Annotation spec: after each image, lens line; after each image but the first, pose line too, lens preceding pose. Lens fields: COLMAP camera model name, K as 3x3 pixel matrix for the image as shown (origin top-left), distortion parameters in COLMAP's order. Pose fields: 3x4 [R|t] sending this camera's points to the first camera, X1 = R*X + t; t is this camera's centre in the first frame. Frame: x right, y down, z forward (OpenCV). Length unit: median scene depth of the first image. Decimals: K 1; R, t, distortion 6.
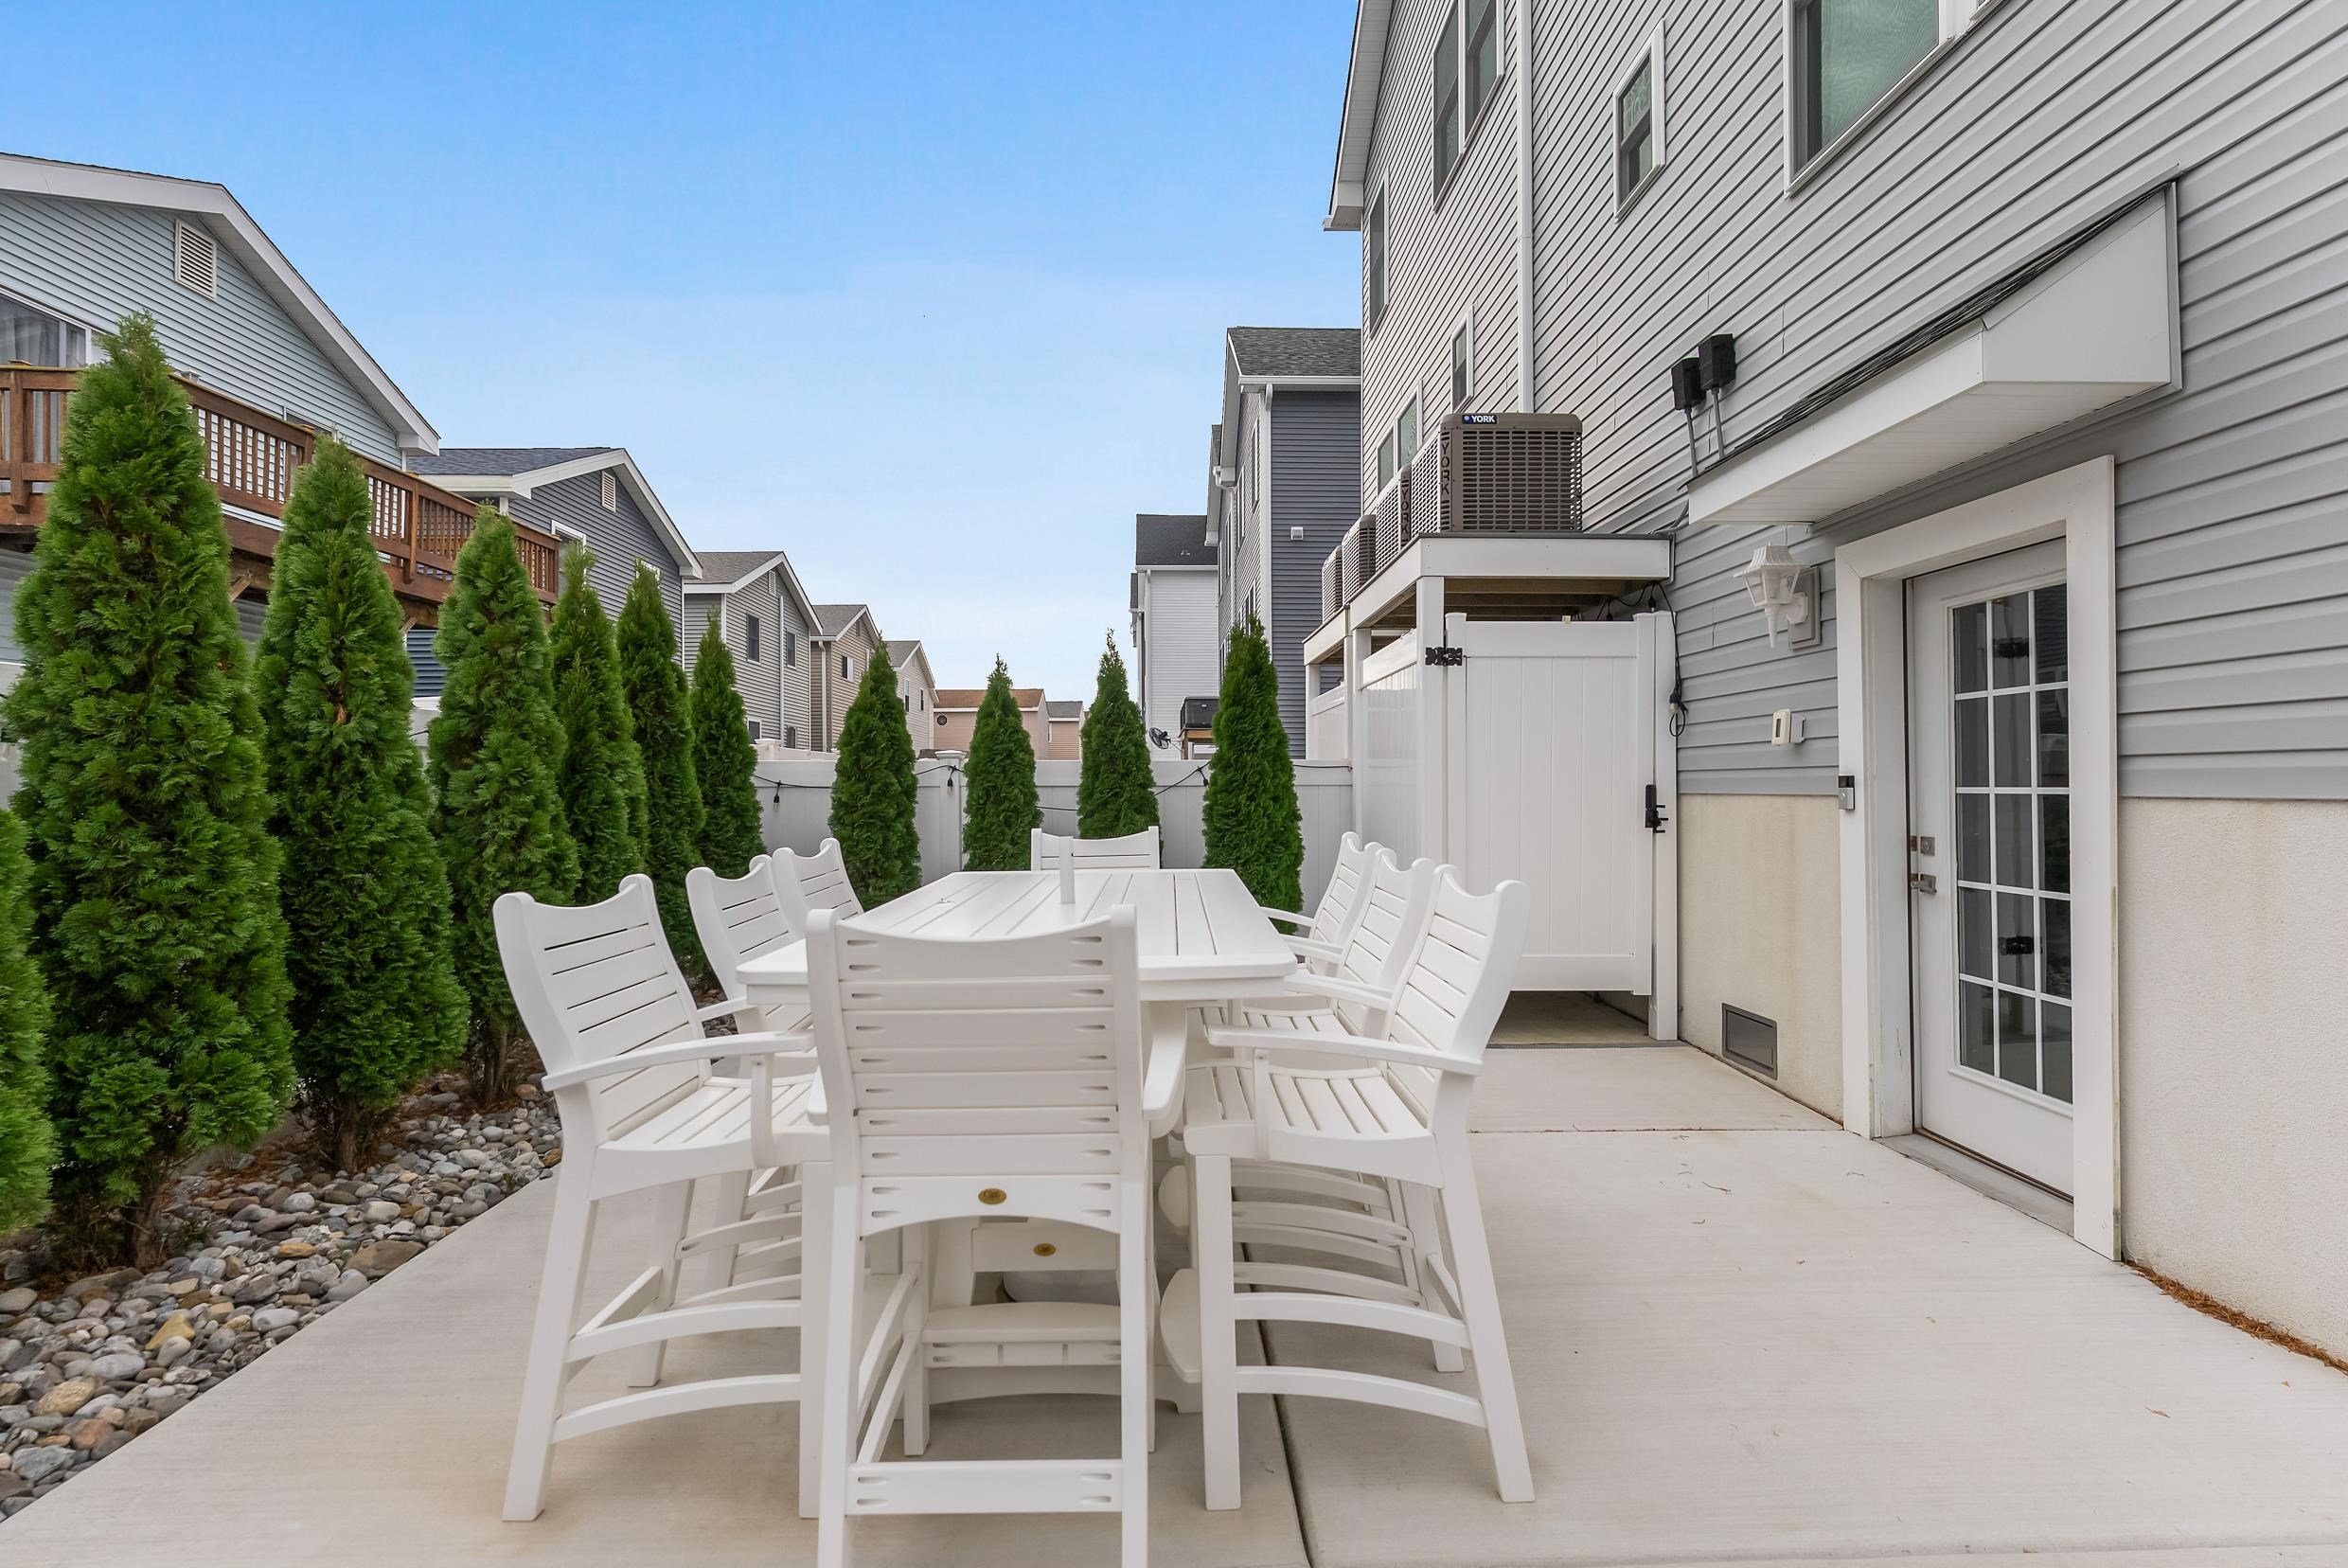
lens RADIAL K [[1112.8, 0, 1174.0], [0, 1112.8, 784.0], [0, 0, 1]] dist [-0.001017, -0.000060]
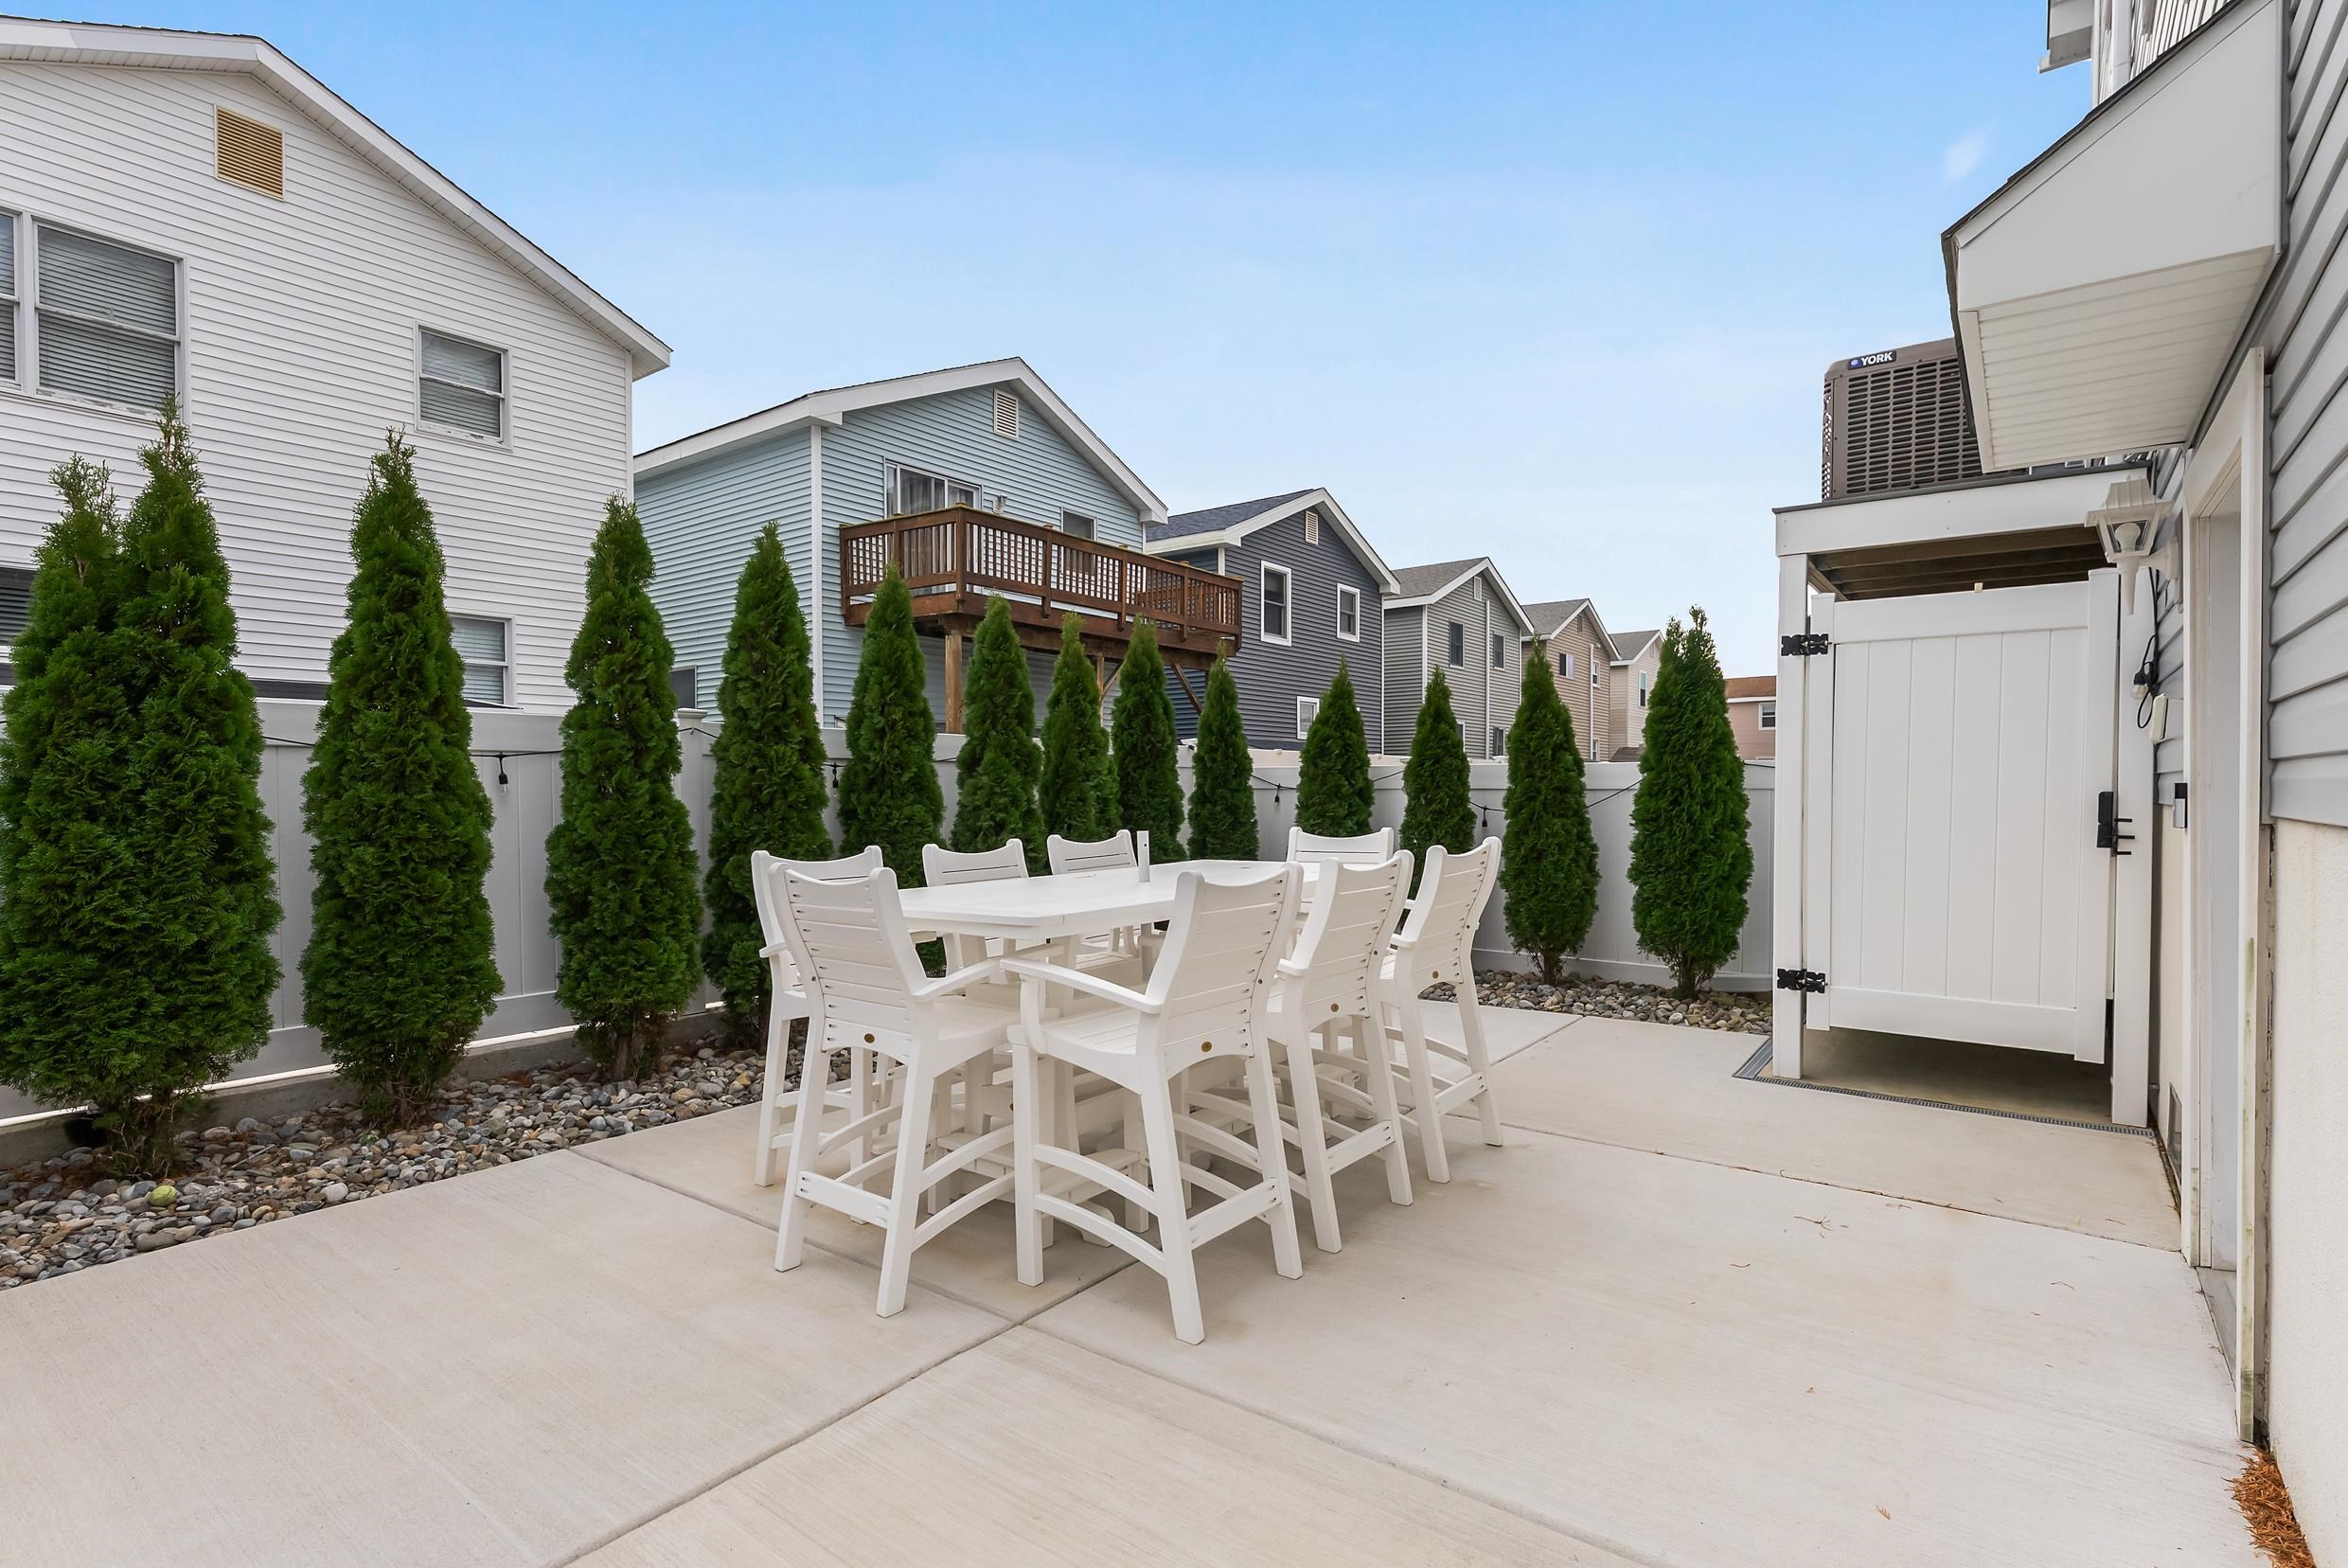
lens RADIAL K [[1137.0, 0, 1175.3], [0, 1137.0, 813.4], [0, 0, 1]] dist [-0.001312, -0.000346]
pose [[0.780690, 0.017048, -0.624686, 0.414088], [0.000180, 0.999622, 0.027504, -0.006044], [0.624919, -0.021584, 0.780391, -0.016593]]
